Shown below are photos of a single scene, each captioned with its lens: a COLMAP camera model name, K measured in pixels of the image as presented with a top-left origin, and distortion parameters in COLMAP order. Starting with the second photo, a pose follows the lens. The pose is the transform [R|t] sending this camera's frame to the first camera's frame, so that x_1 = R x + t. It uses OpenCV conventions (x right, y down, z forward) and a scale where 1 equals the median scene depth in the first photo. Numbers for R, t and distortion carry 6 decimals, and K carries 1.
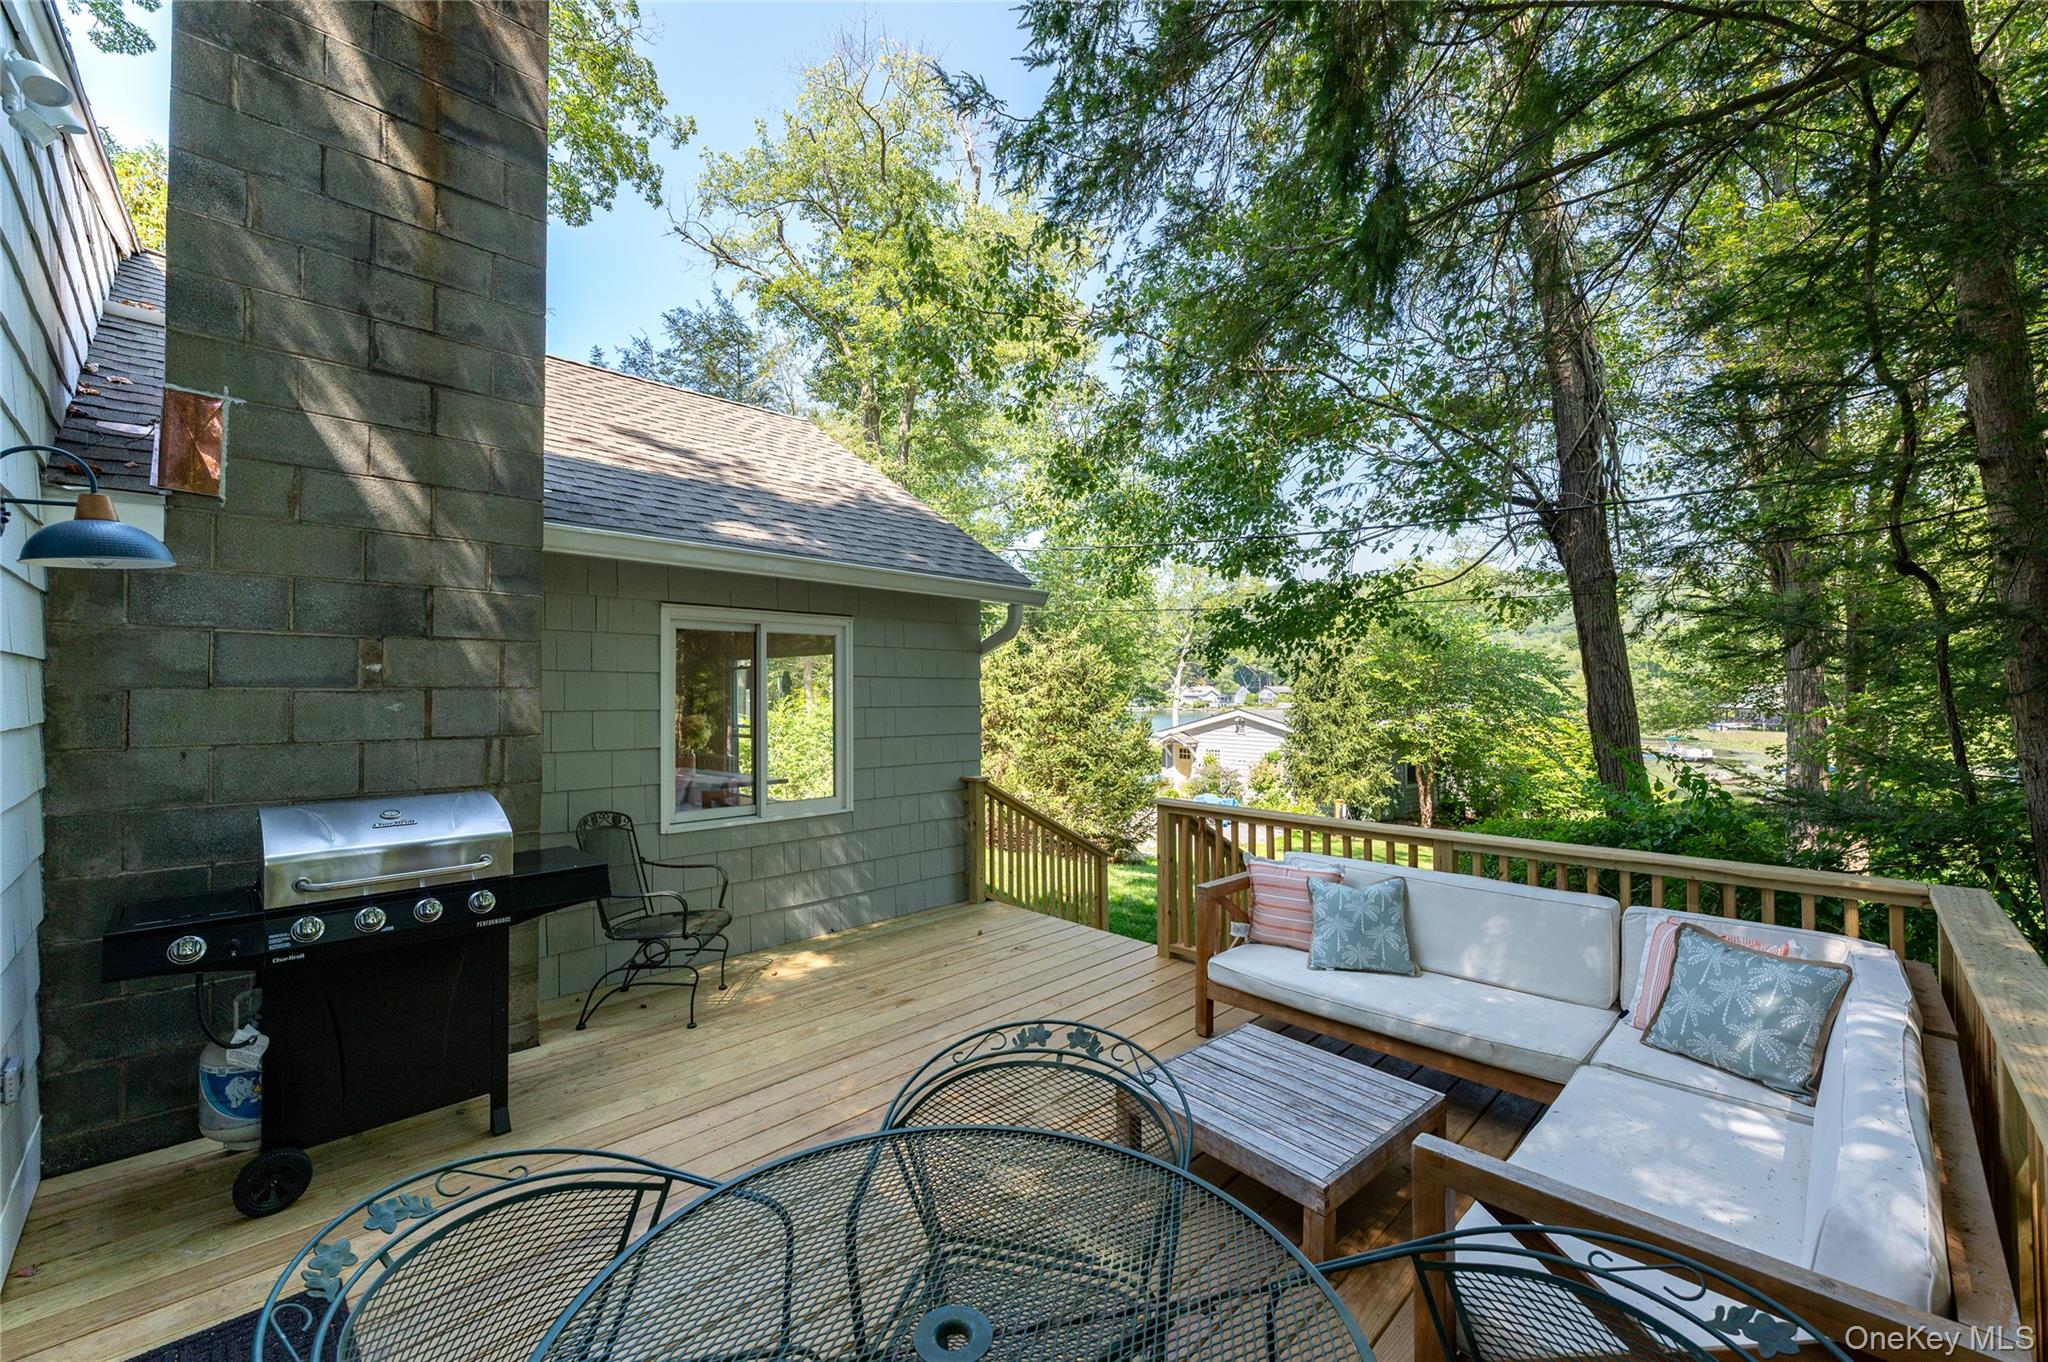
lens RADIAL K [[824.3, 0, 1024.0], [0, 824.3, 681.0], [0, 0, 1]] dist [-0.000805, 0.000129]
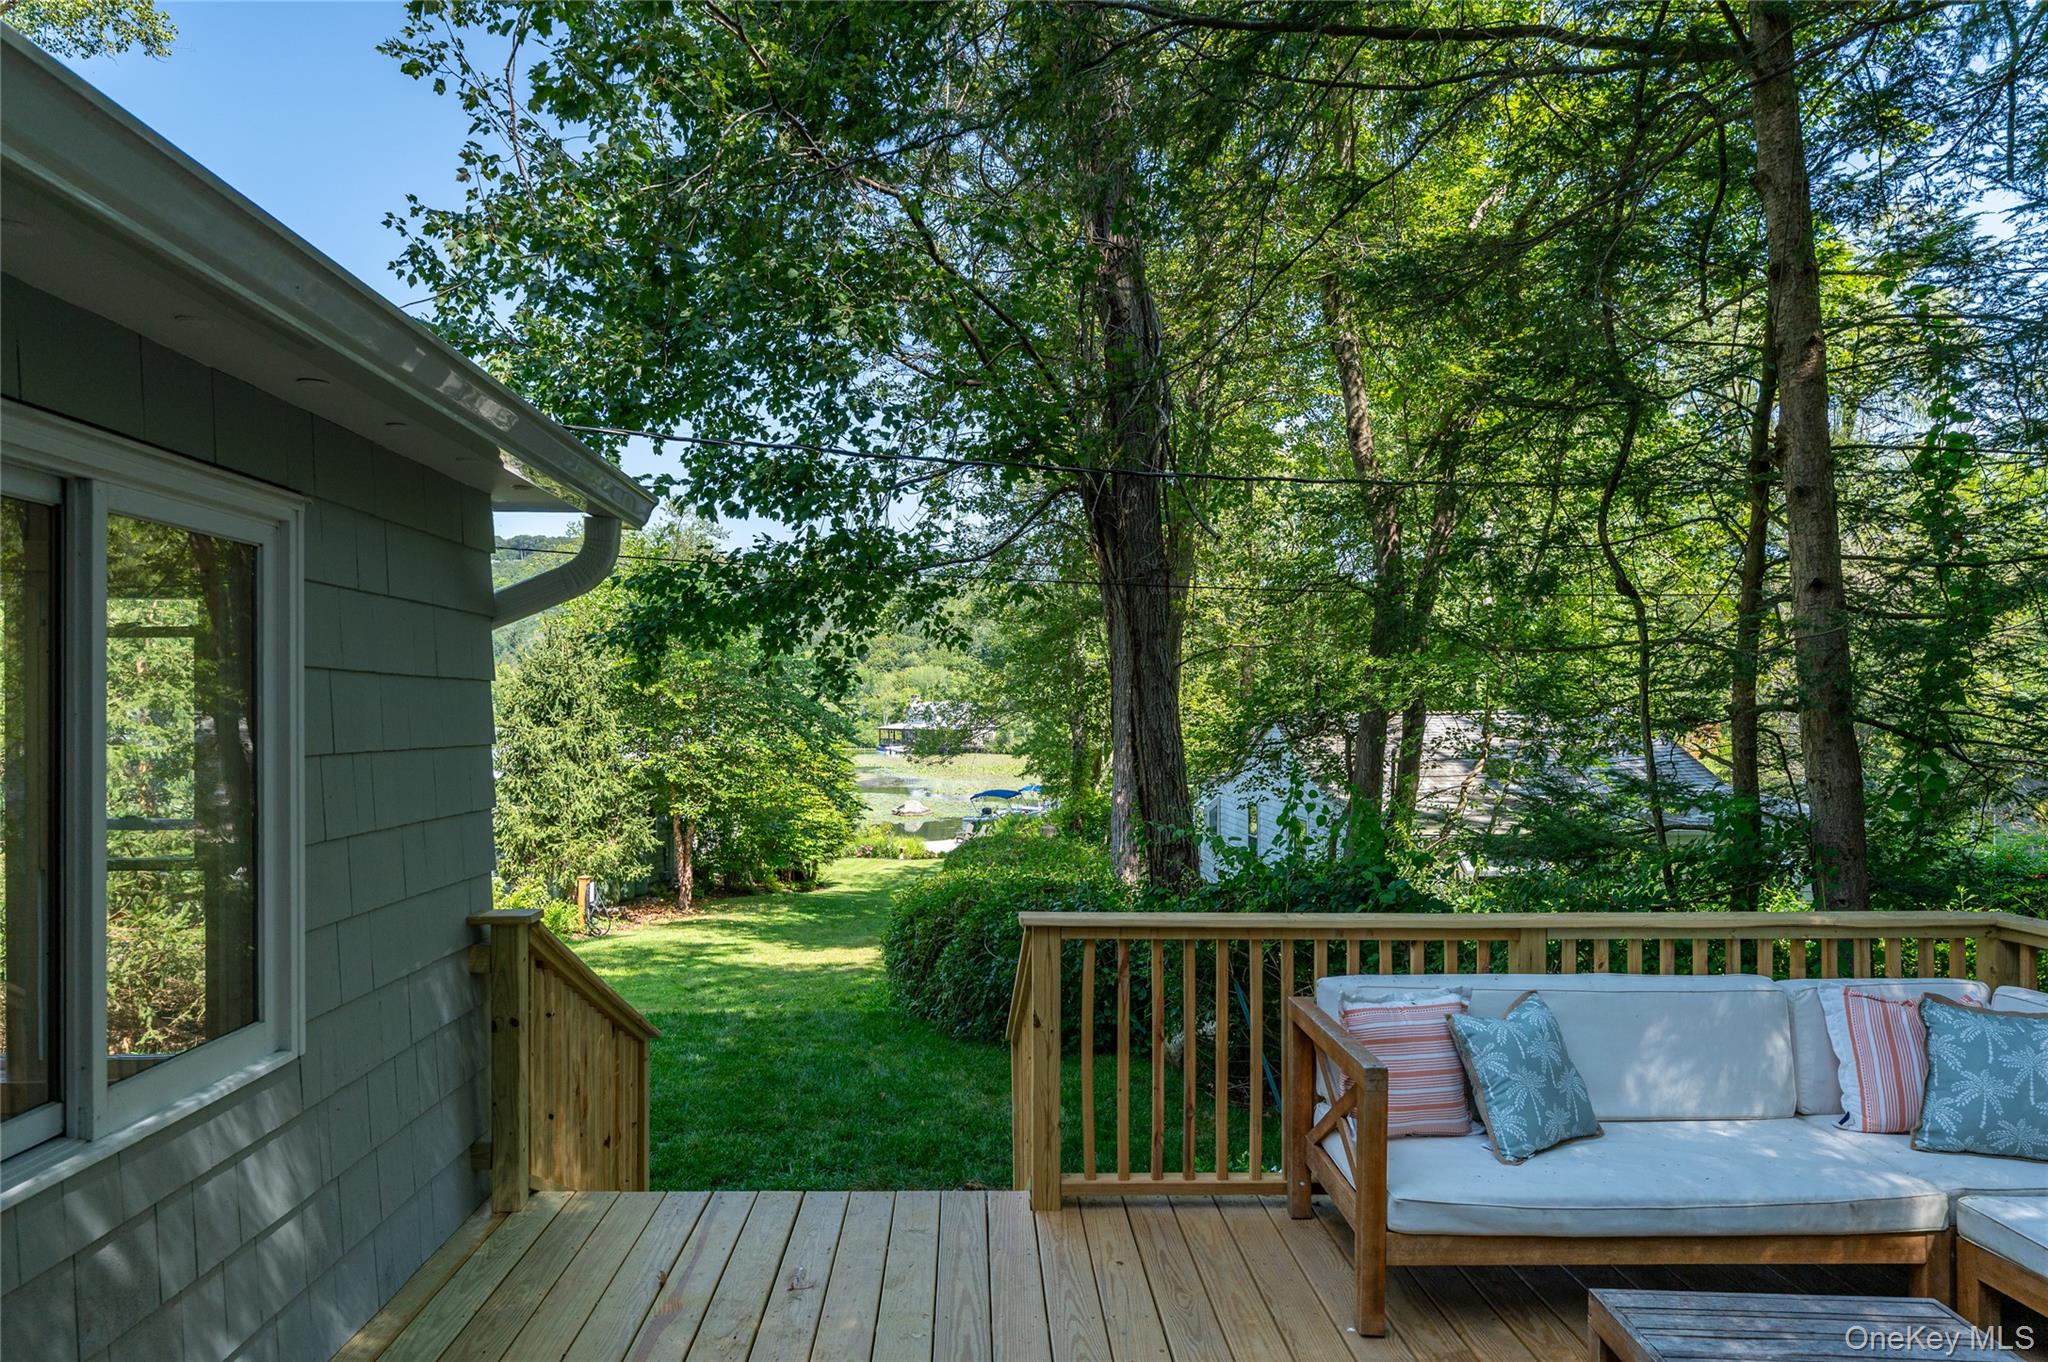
lens RADIAL K [[1215.6, 0, 1023.3], [0, 1215.6, 712.2], [0, 0, 1]] dist [0.002598, 0.001522]
pose [[0.676996, 0.003595, 0.735978, -0.086375], [-0.014883, 0.999850, 0.008806, 0.001128], [-0.735836, -0.016916, 0.676949, 0.098739]]
